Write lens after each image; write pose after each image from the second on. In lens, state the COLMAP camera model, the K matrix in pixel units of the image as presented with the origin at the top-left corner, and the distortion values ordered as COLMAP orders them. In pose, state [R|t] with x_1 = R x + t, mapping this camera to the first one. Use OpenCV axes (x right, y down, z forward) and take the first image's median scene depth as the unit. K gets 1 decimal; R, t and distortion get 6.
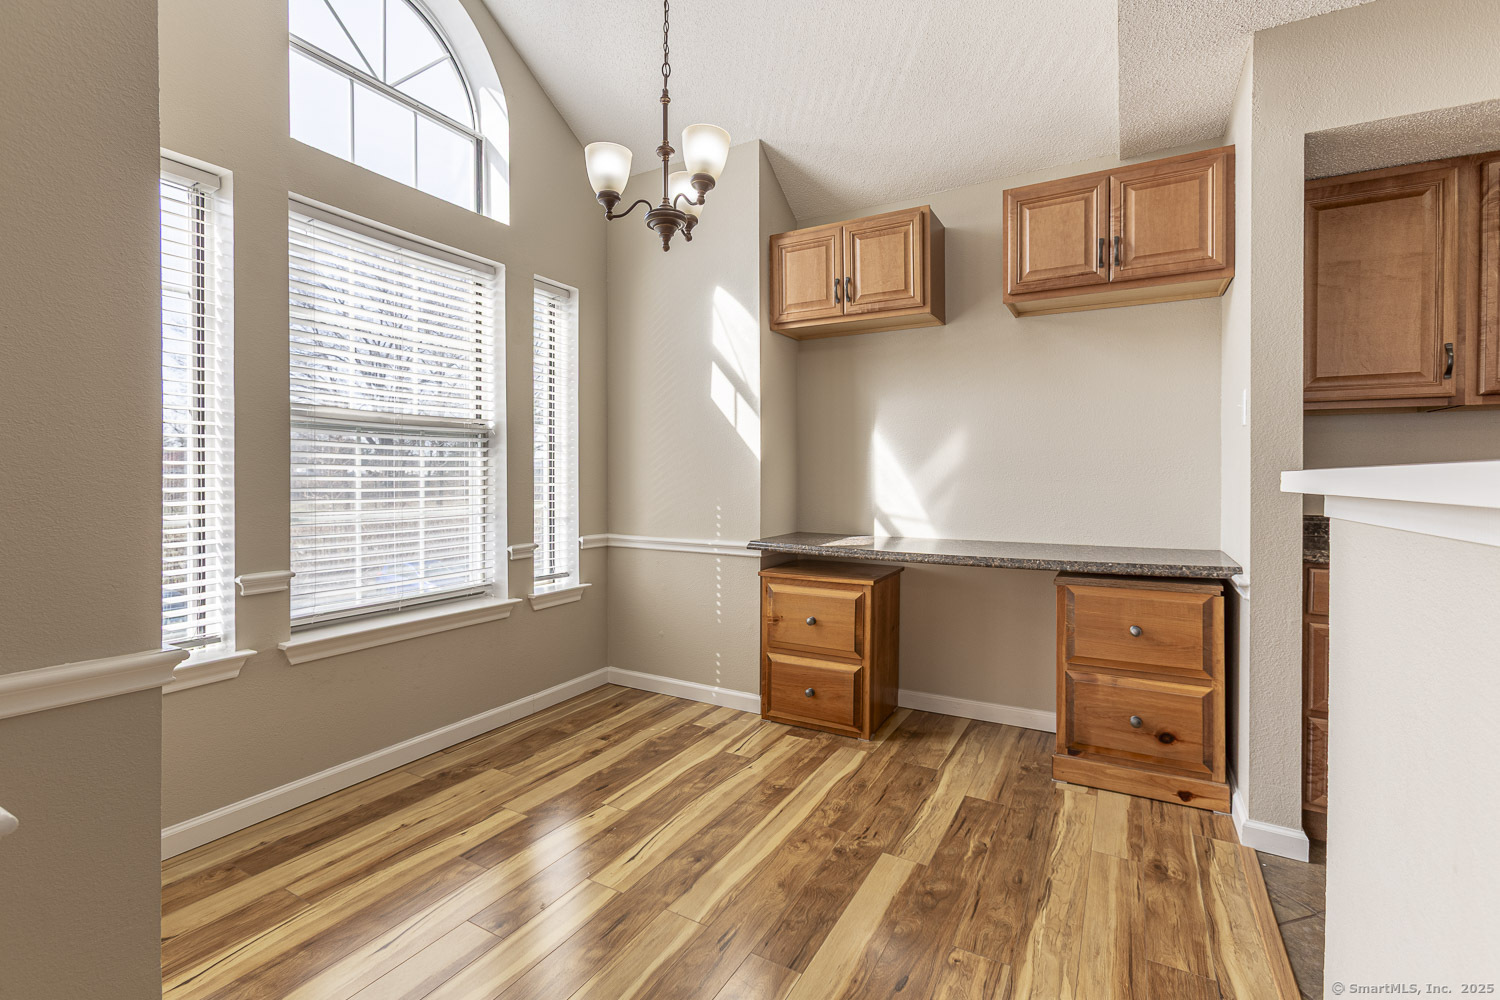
lens RADIAL K [[679.4, 0, 740.2], [0, 679.4, 477.3], [0, 0, 1]] dist [-0.010544, 0.008600]
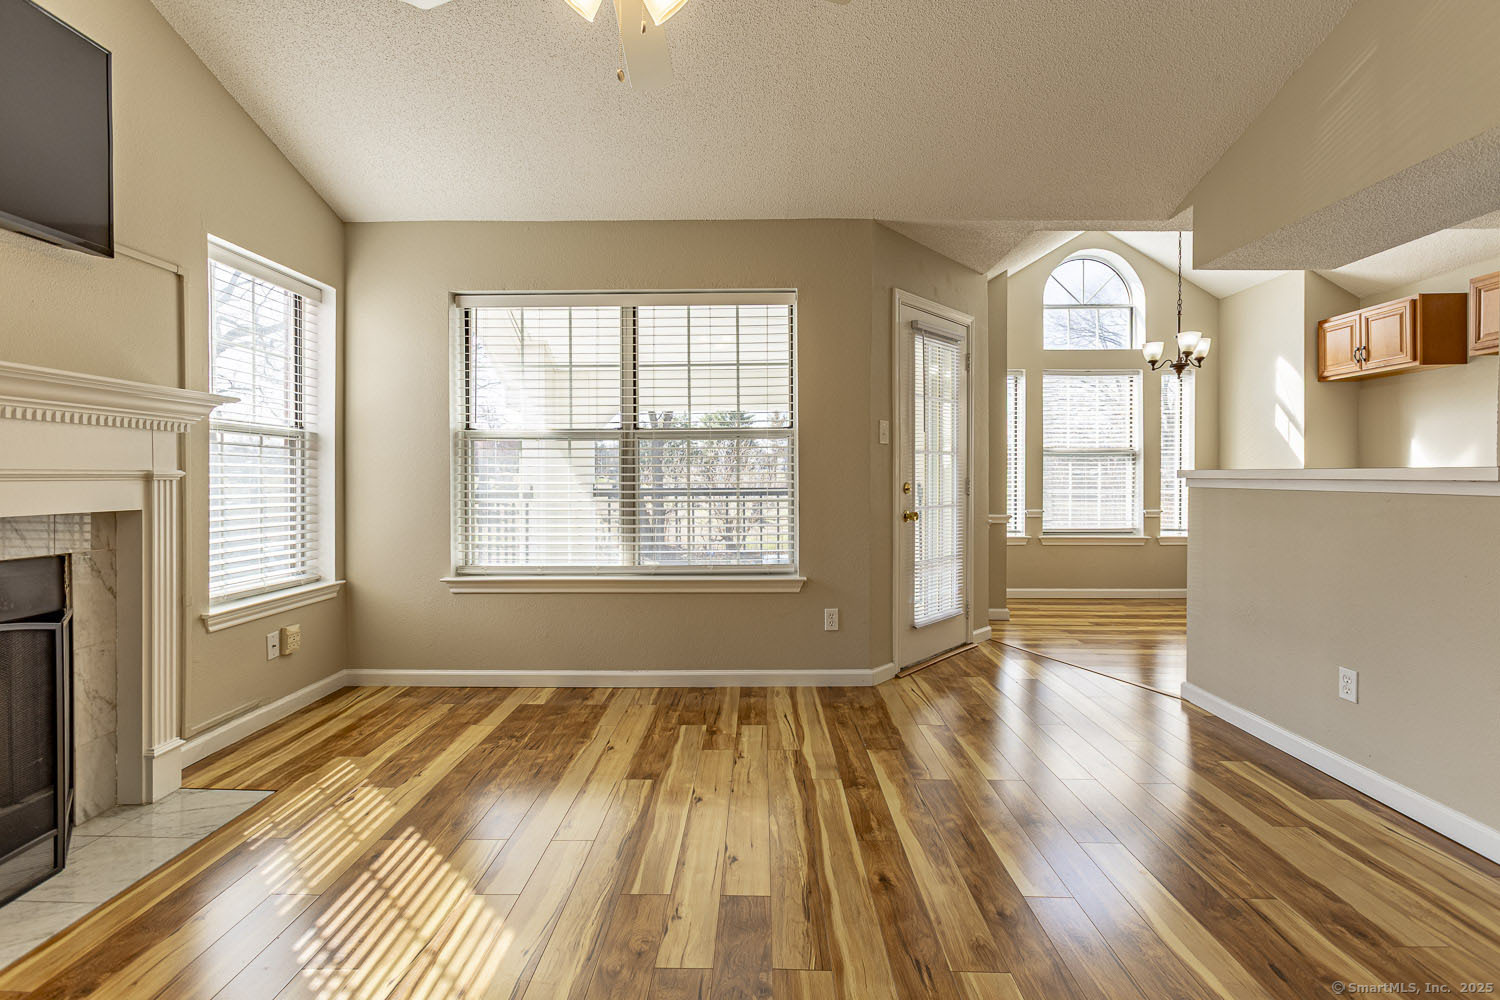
lens RADIAL K [[679.4, 0, 737.5], [0, 679.4, 485.0], [0, 0, 1]] dist [-0.010544, 0.008600]
pose [[0.484990, 0.005492, -0.874502, 0.917084], [0.001772, 0.999972, 0.007263, 0.013391], [0.874518, -0.005072, 0.484967, -1.135355]]
